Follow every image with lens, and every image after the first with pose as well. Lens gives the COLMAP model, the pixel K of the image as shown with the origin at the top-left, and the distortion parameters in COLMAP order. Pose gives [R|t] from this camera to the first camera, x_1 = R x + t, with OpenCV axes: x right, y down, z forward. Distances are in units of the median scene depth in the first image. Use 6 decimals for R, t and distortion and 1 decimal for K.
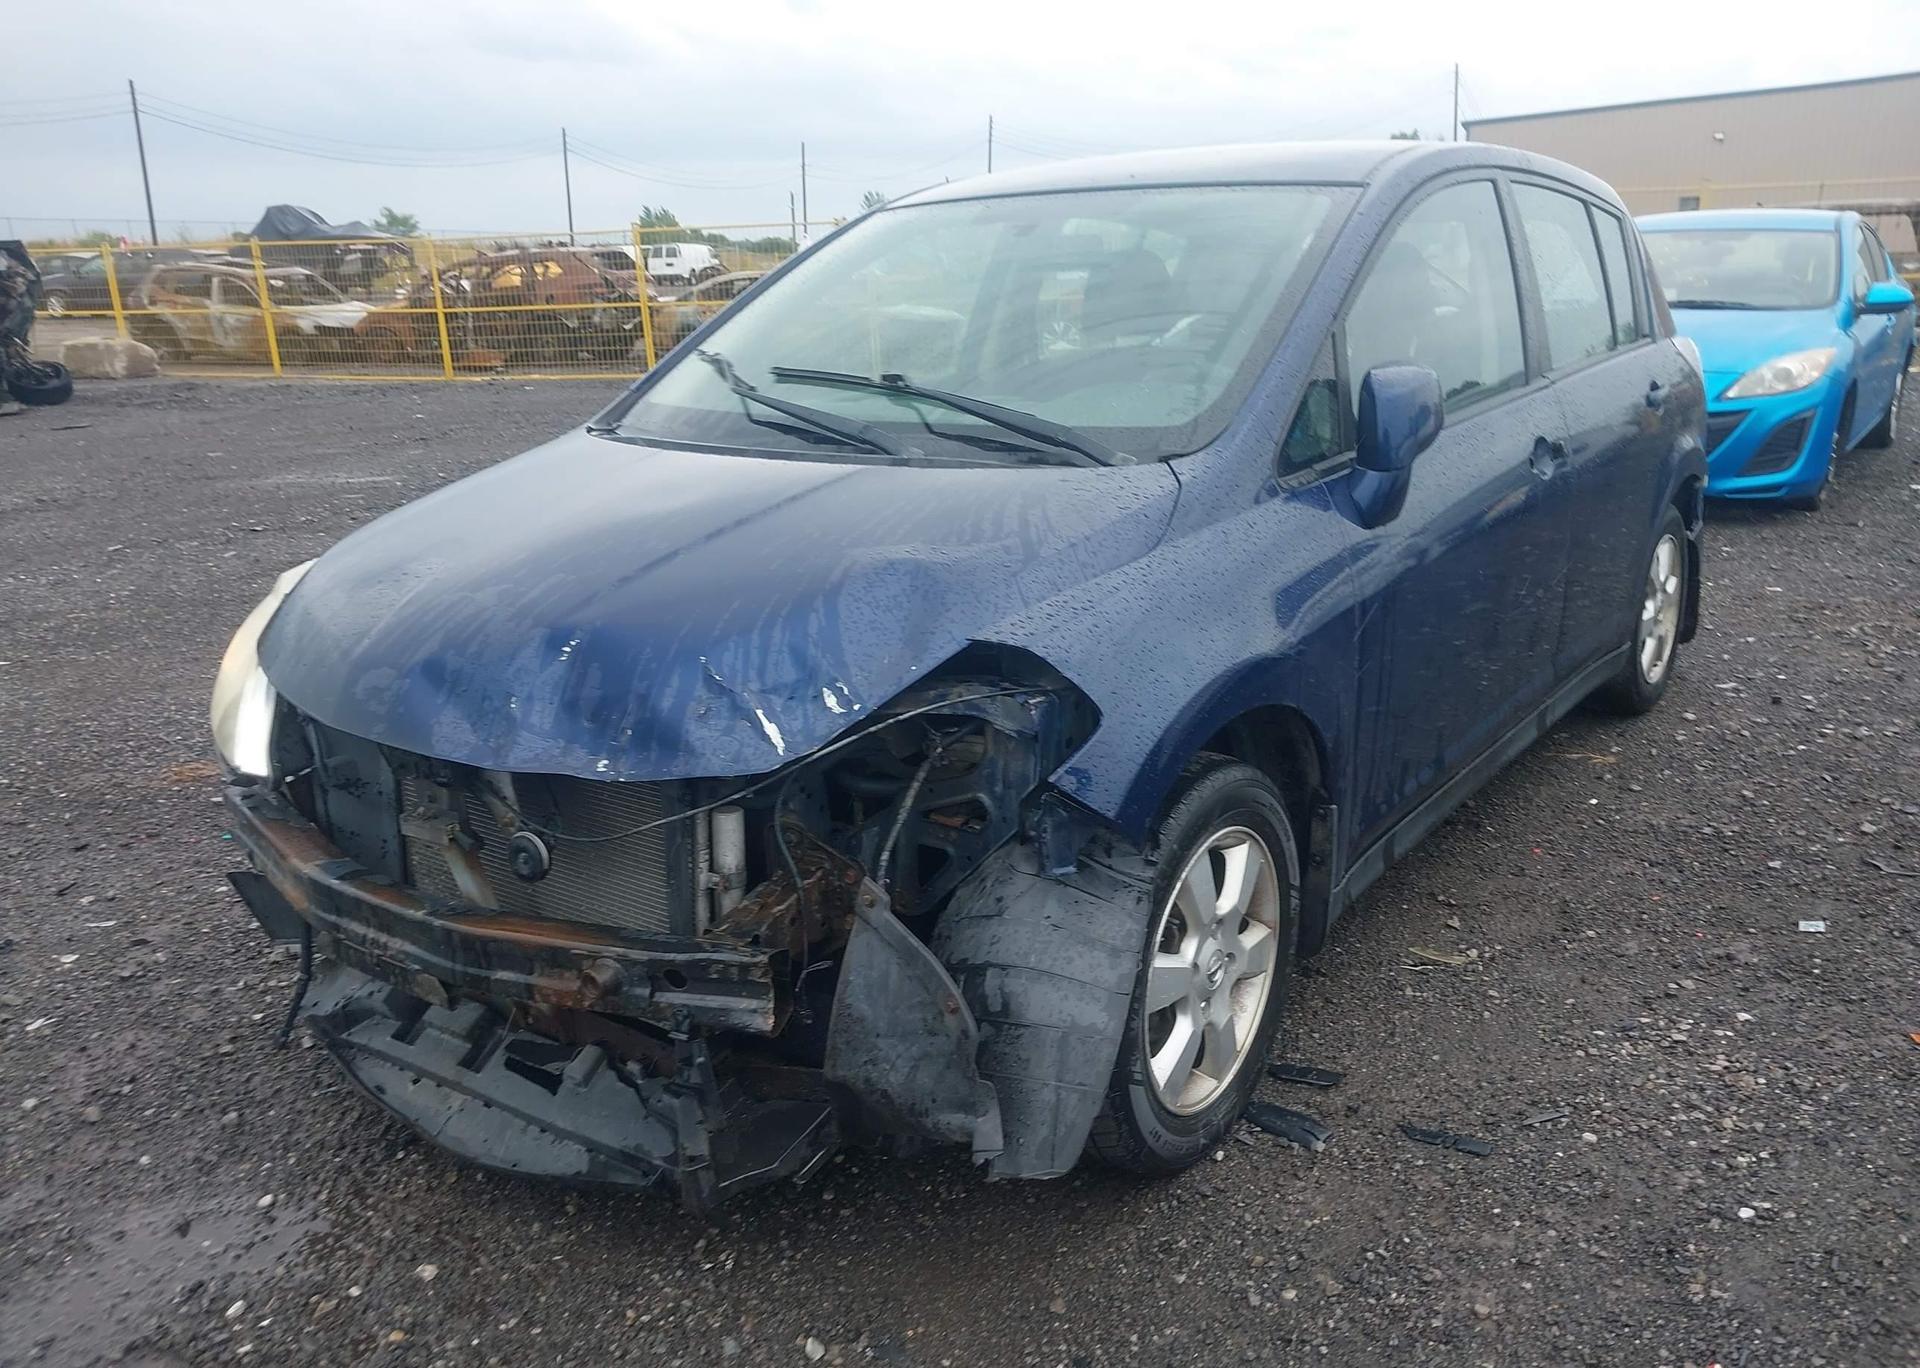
lens RADIAL K [[1550.1, 0, 974.1], [0, 1550.1, 654.5], [0, 0, 1]] dist [-0.000372, 0.003988]
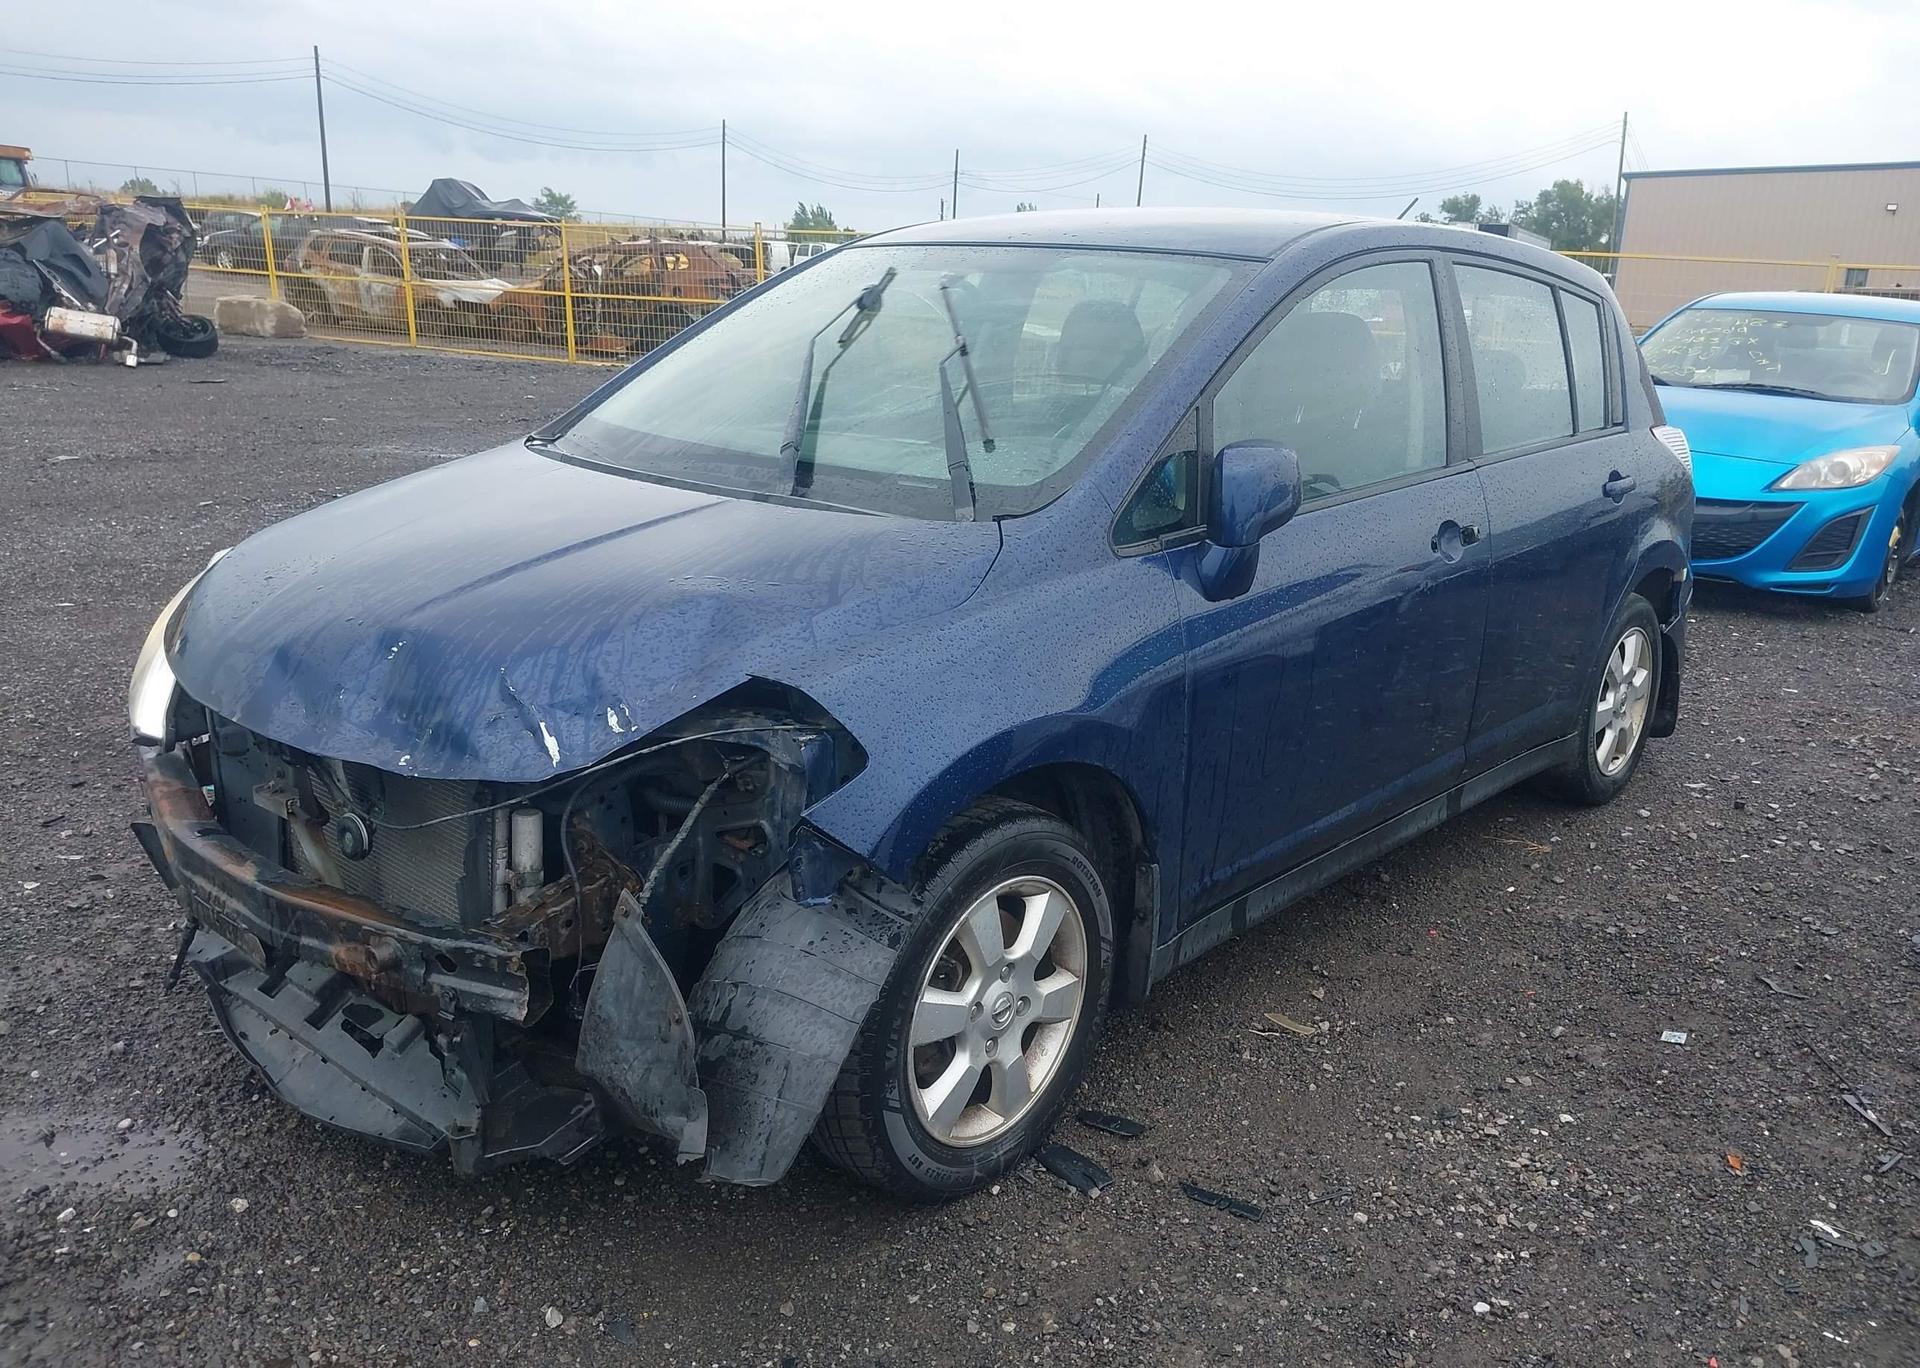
lens RADIAL K [[1566.0, 0, 960.0], [0, 1566.0, 684.0], [0, 0, 1]] dist [0.005549, -0.013511]
pose [[0.991429, 0.092906, -0.091850, 0.201063], [-0.092004, 0.995660, 0.014014, -0.027093], [0.092753, -0.005444, 0.995674, -0.046670]]
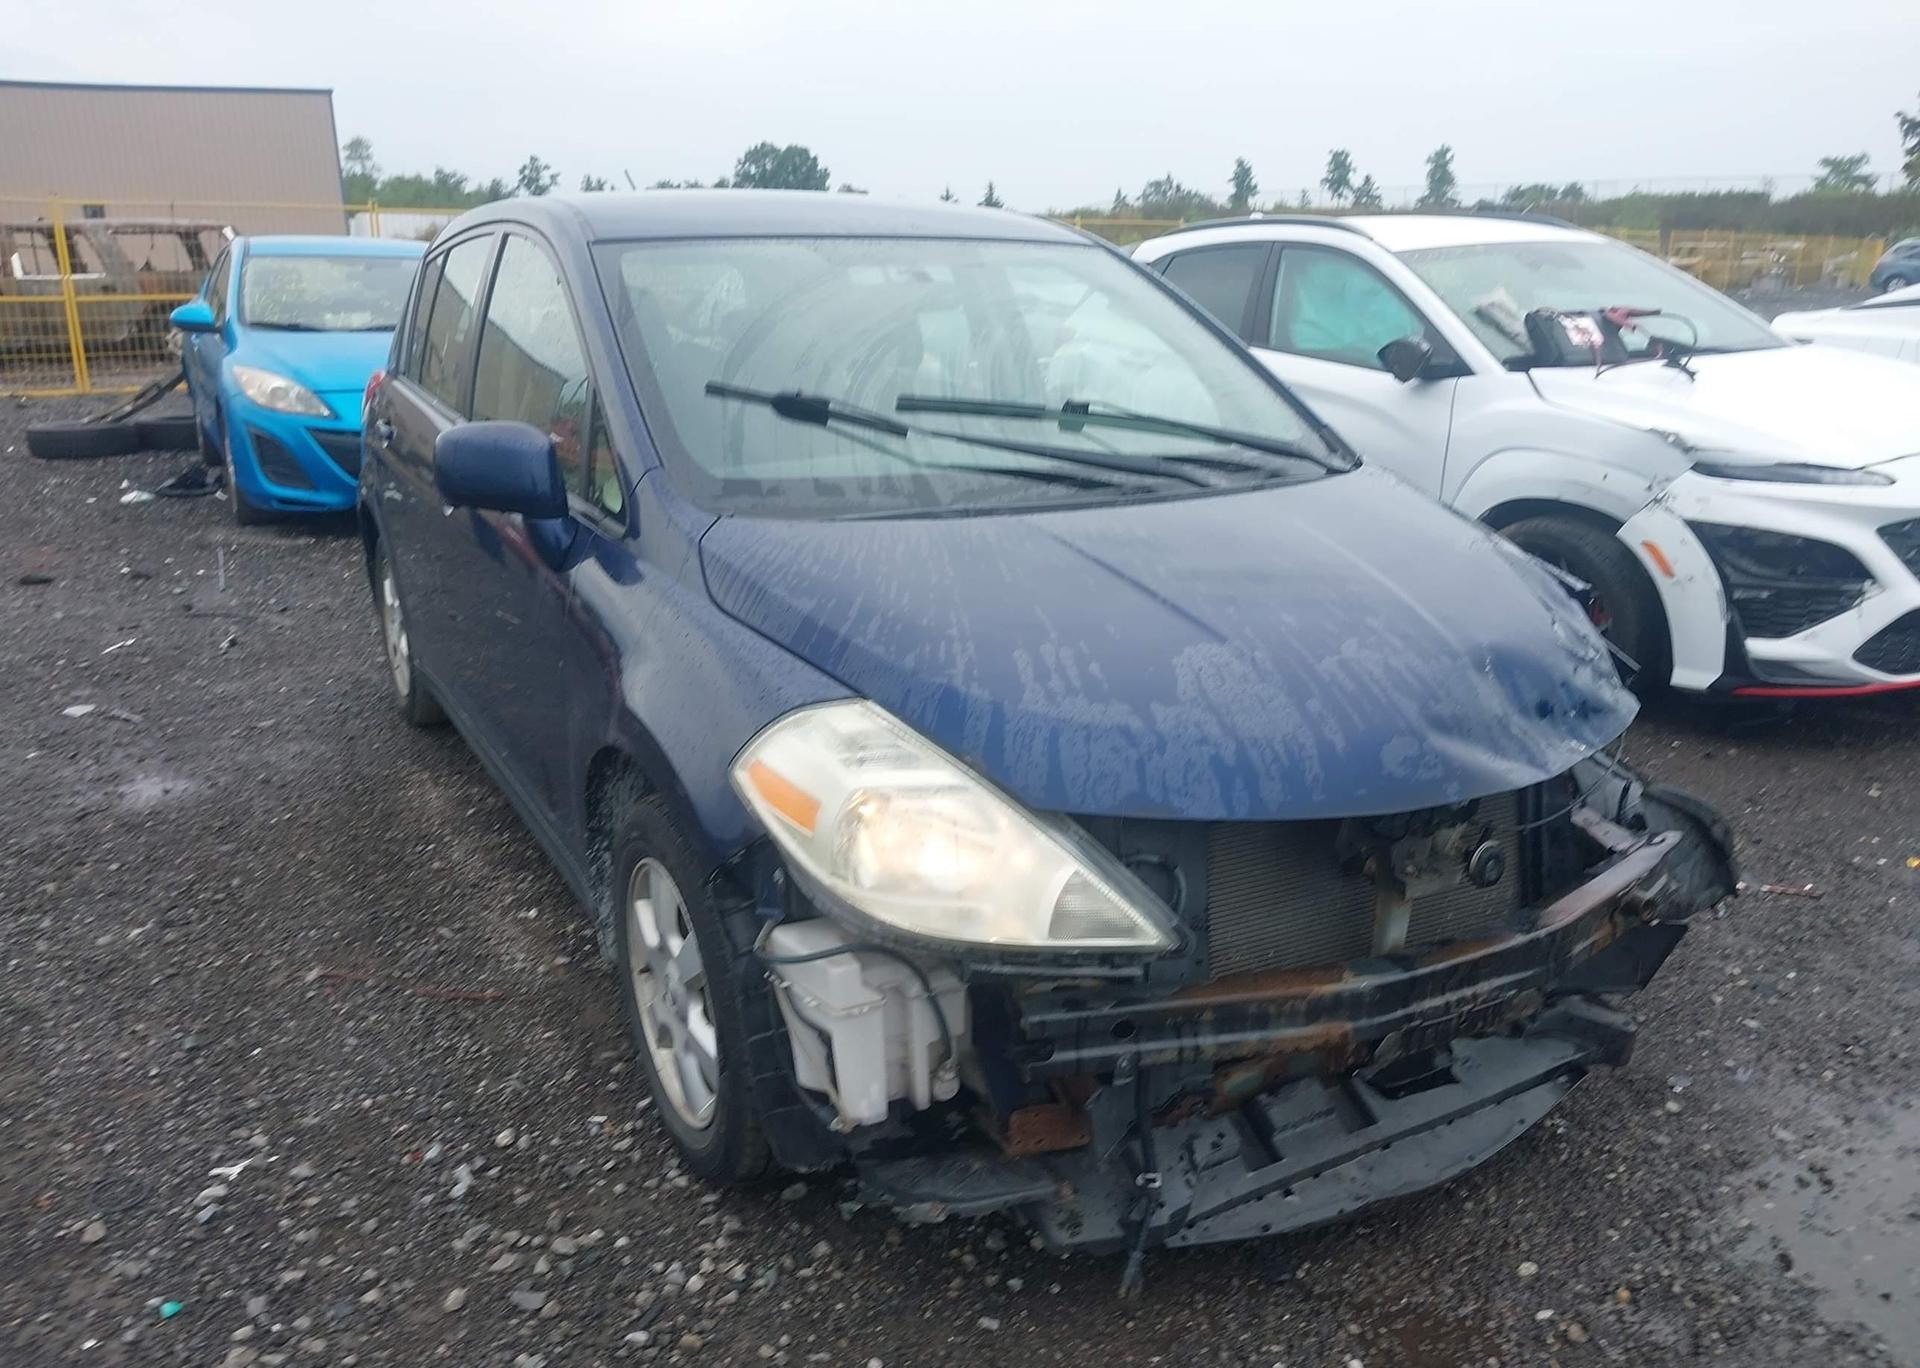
lens RADIAL K [[1533.9, 0, 952.4], [0, 1533.9, 651.0], [0, 0, 1]] dist [0.009729, -0.010012]
pose [[0.425770, -0.199483, 0.882568, -1.245383], [0.201244, 0.971841, 0.122576, -0.206115], [-0.882168, 0.125423, 0.453925, 0.736419]]
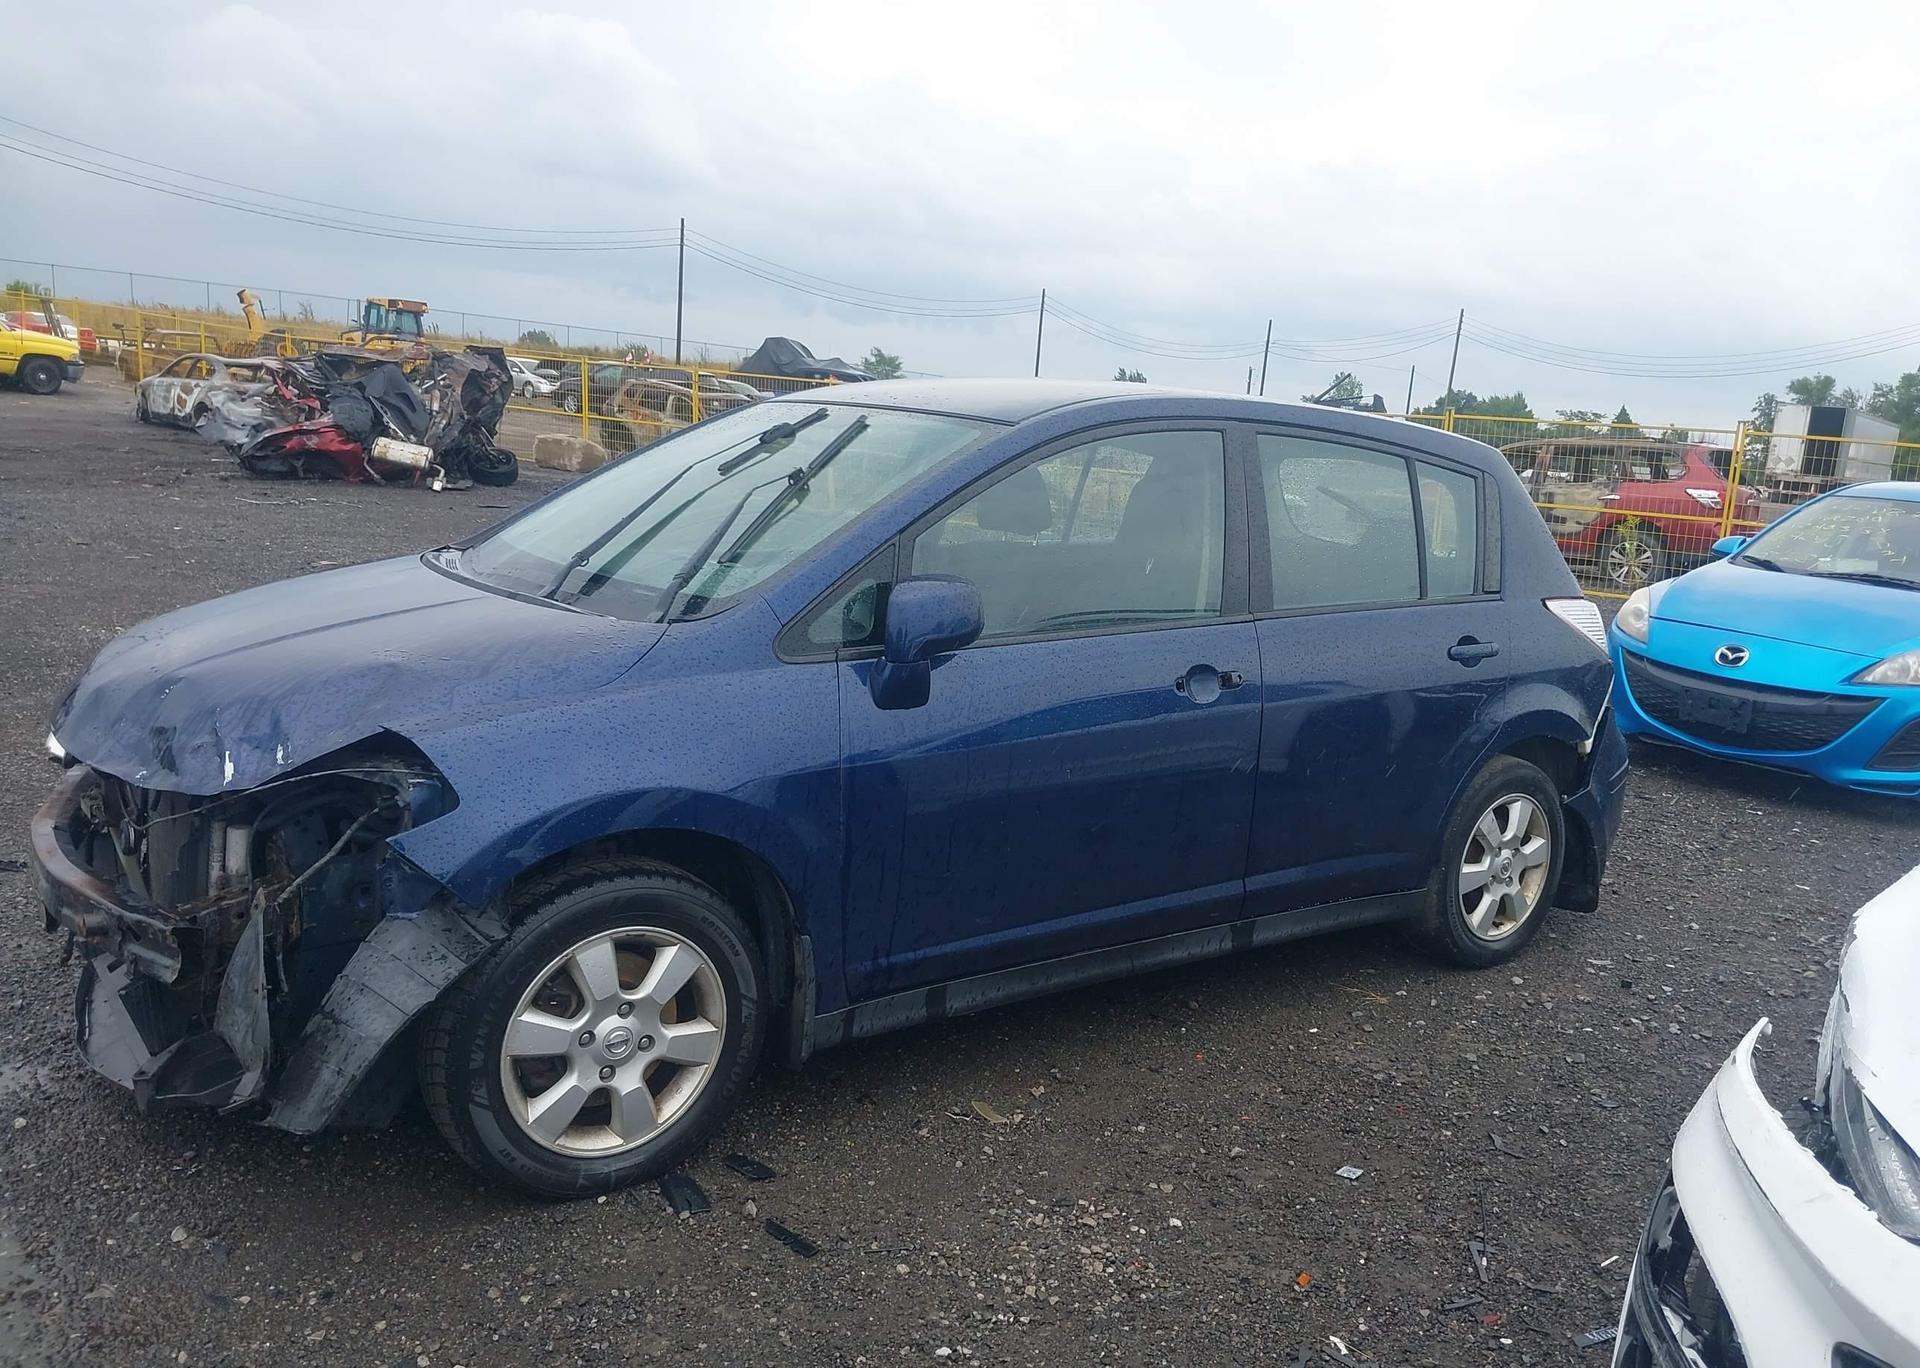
lens RADIAL K [[1562.6, 0, 960.0], [0, 1562.6, 684.0], [0, 0, 1]] dist [0.044386, -0.063744]
pose [[0.940007, 0.149910, -0.306454, 0.725892], [-0.174960, 0.982993, -0.055808, -0.048031], [0.292876, 0.106077, 0.950248, -0.112879]]
